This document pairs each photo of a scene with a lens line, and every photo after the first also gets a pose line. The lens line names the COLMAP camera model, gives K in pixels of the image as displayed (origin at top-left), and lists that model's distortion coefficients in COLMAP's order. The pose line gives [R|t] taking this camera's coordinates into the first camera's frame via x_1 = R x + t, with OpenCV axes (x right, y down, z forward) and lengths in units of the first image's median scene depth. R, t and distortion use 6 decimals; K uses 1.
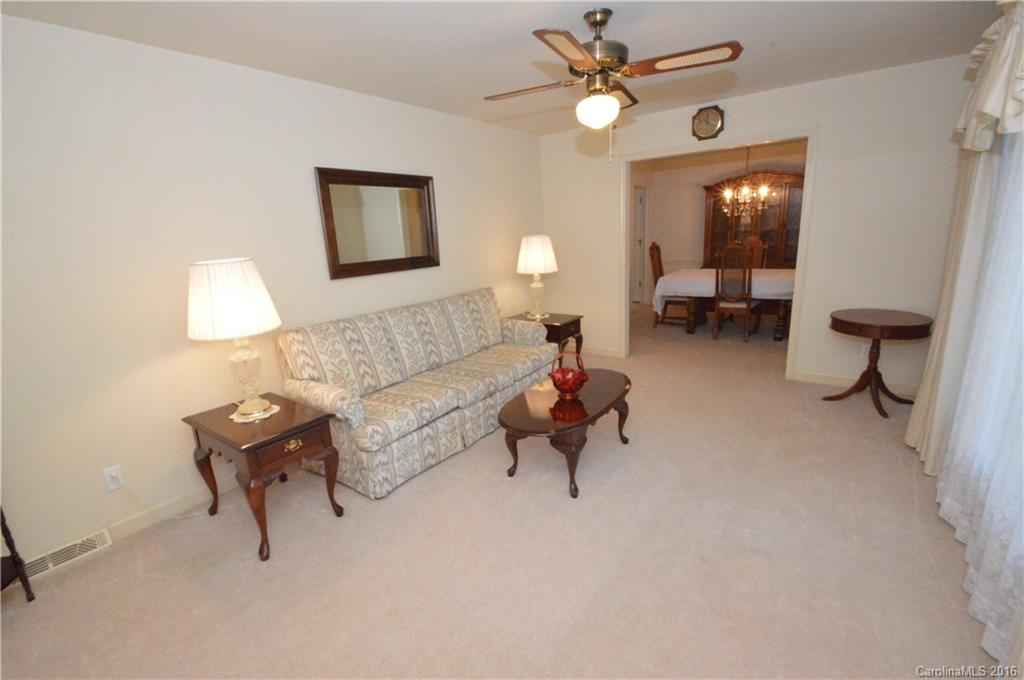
lens RADIAL K [[455.9, 0, 515.5], [0, 455.9, 340.1], [0, 0, 1]] dist [-0.001464, -0.011105]
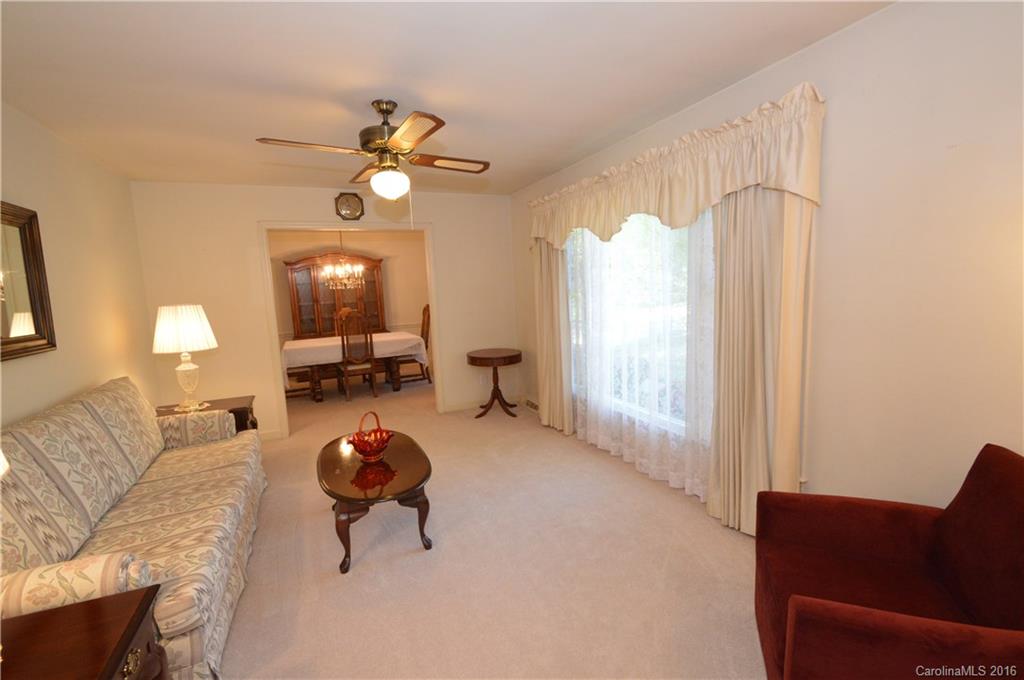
lens RADIAL K [[455.9, 0, 515.5], [0, 455.9, 340.1], [0, 0, 1]] dist [-0.001464, -0.011105]
pose [[0.493639, -0.072920, 0.866605, -0.449113], [0.222301, 0.973954, -0.044675, -0.009231], [-0.840775, 0.214700, 0.496991, 0.182224]]
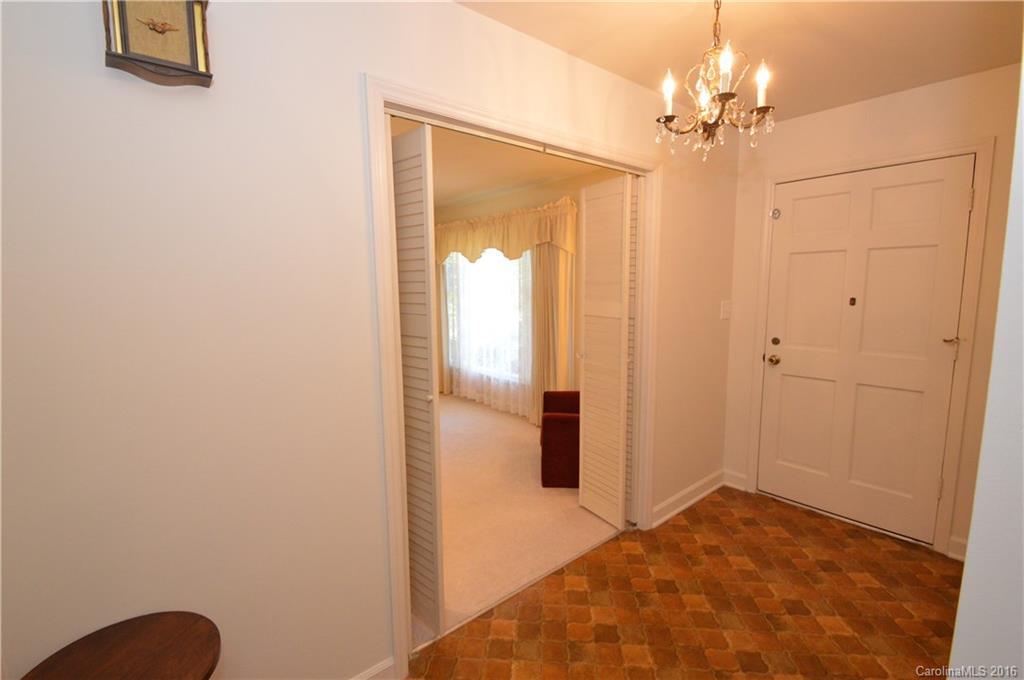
lens RADIAL K [[436.1, 0, 554.7], [0, 436.1, 342.7], [0, 0, 1]] dist [-0.000472, -0.009221]
pose [[0.150041, -0.072324, 0.986031, -0.913395], [0.223973, 0.973879, 0.037351, 0.052527], [-0.962976, 0.215241, 0.162321, 0.012654]]
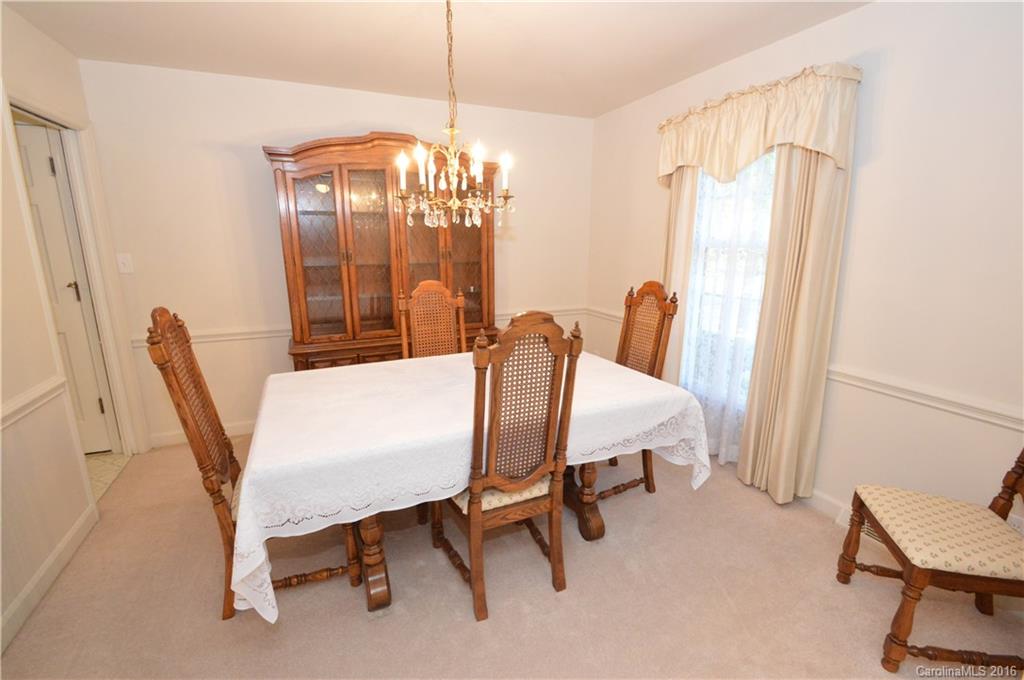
lens RADIAL K [[455.9, 0, 515.5], [0, 455.9, 340.1], [0, 0, 1]] dist [-0.001464, -0.011105]
pose [[0.493953, -0.146001, 0.857143, 0.323159], [0.181953, 0.981332, 0.062299, -0.321506], [-0.850237, 0.125187, 0.511297, 1.260751]]
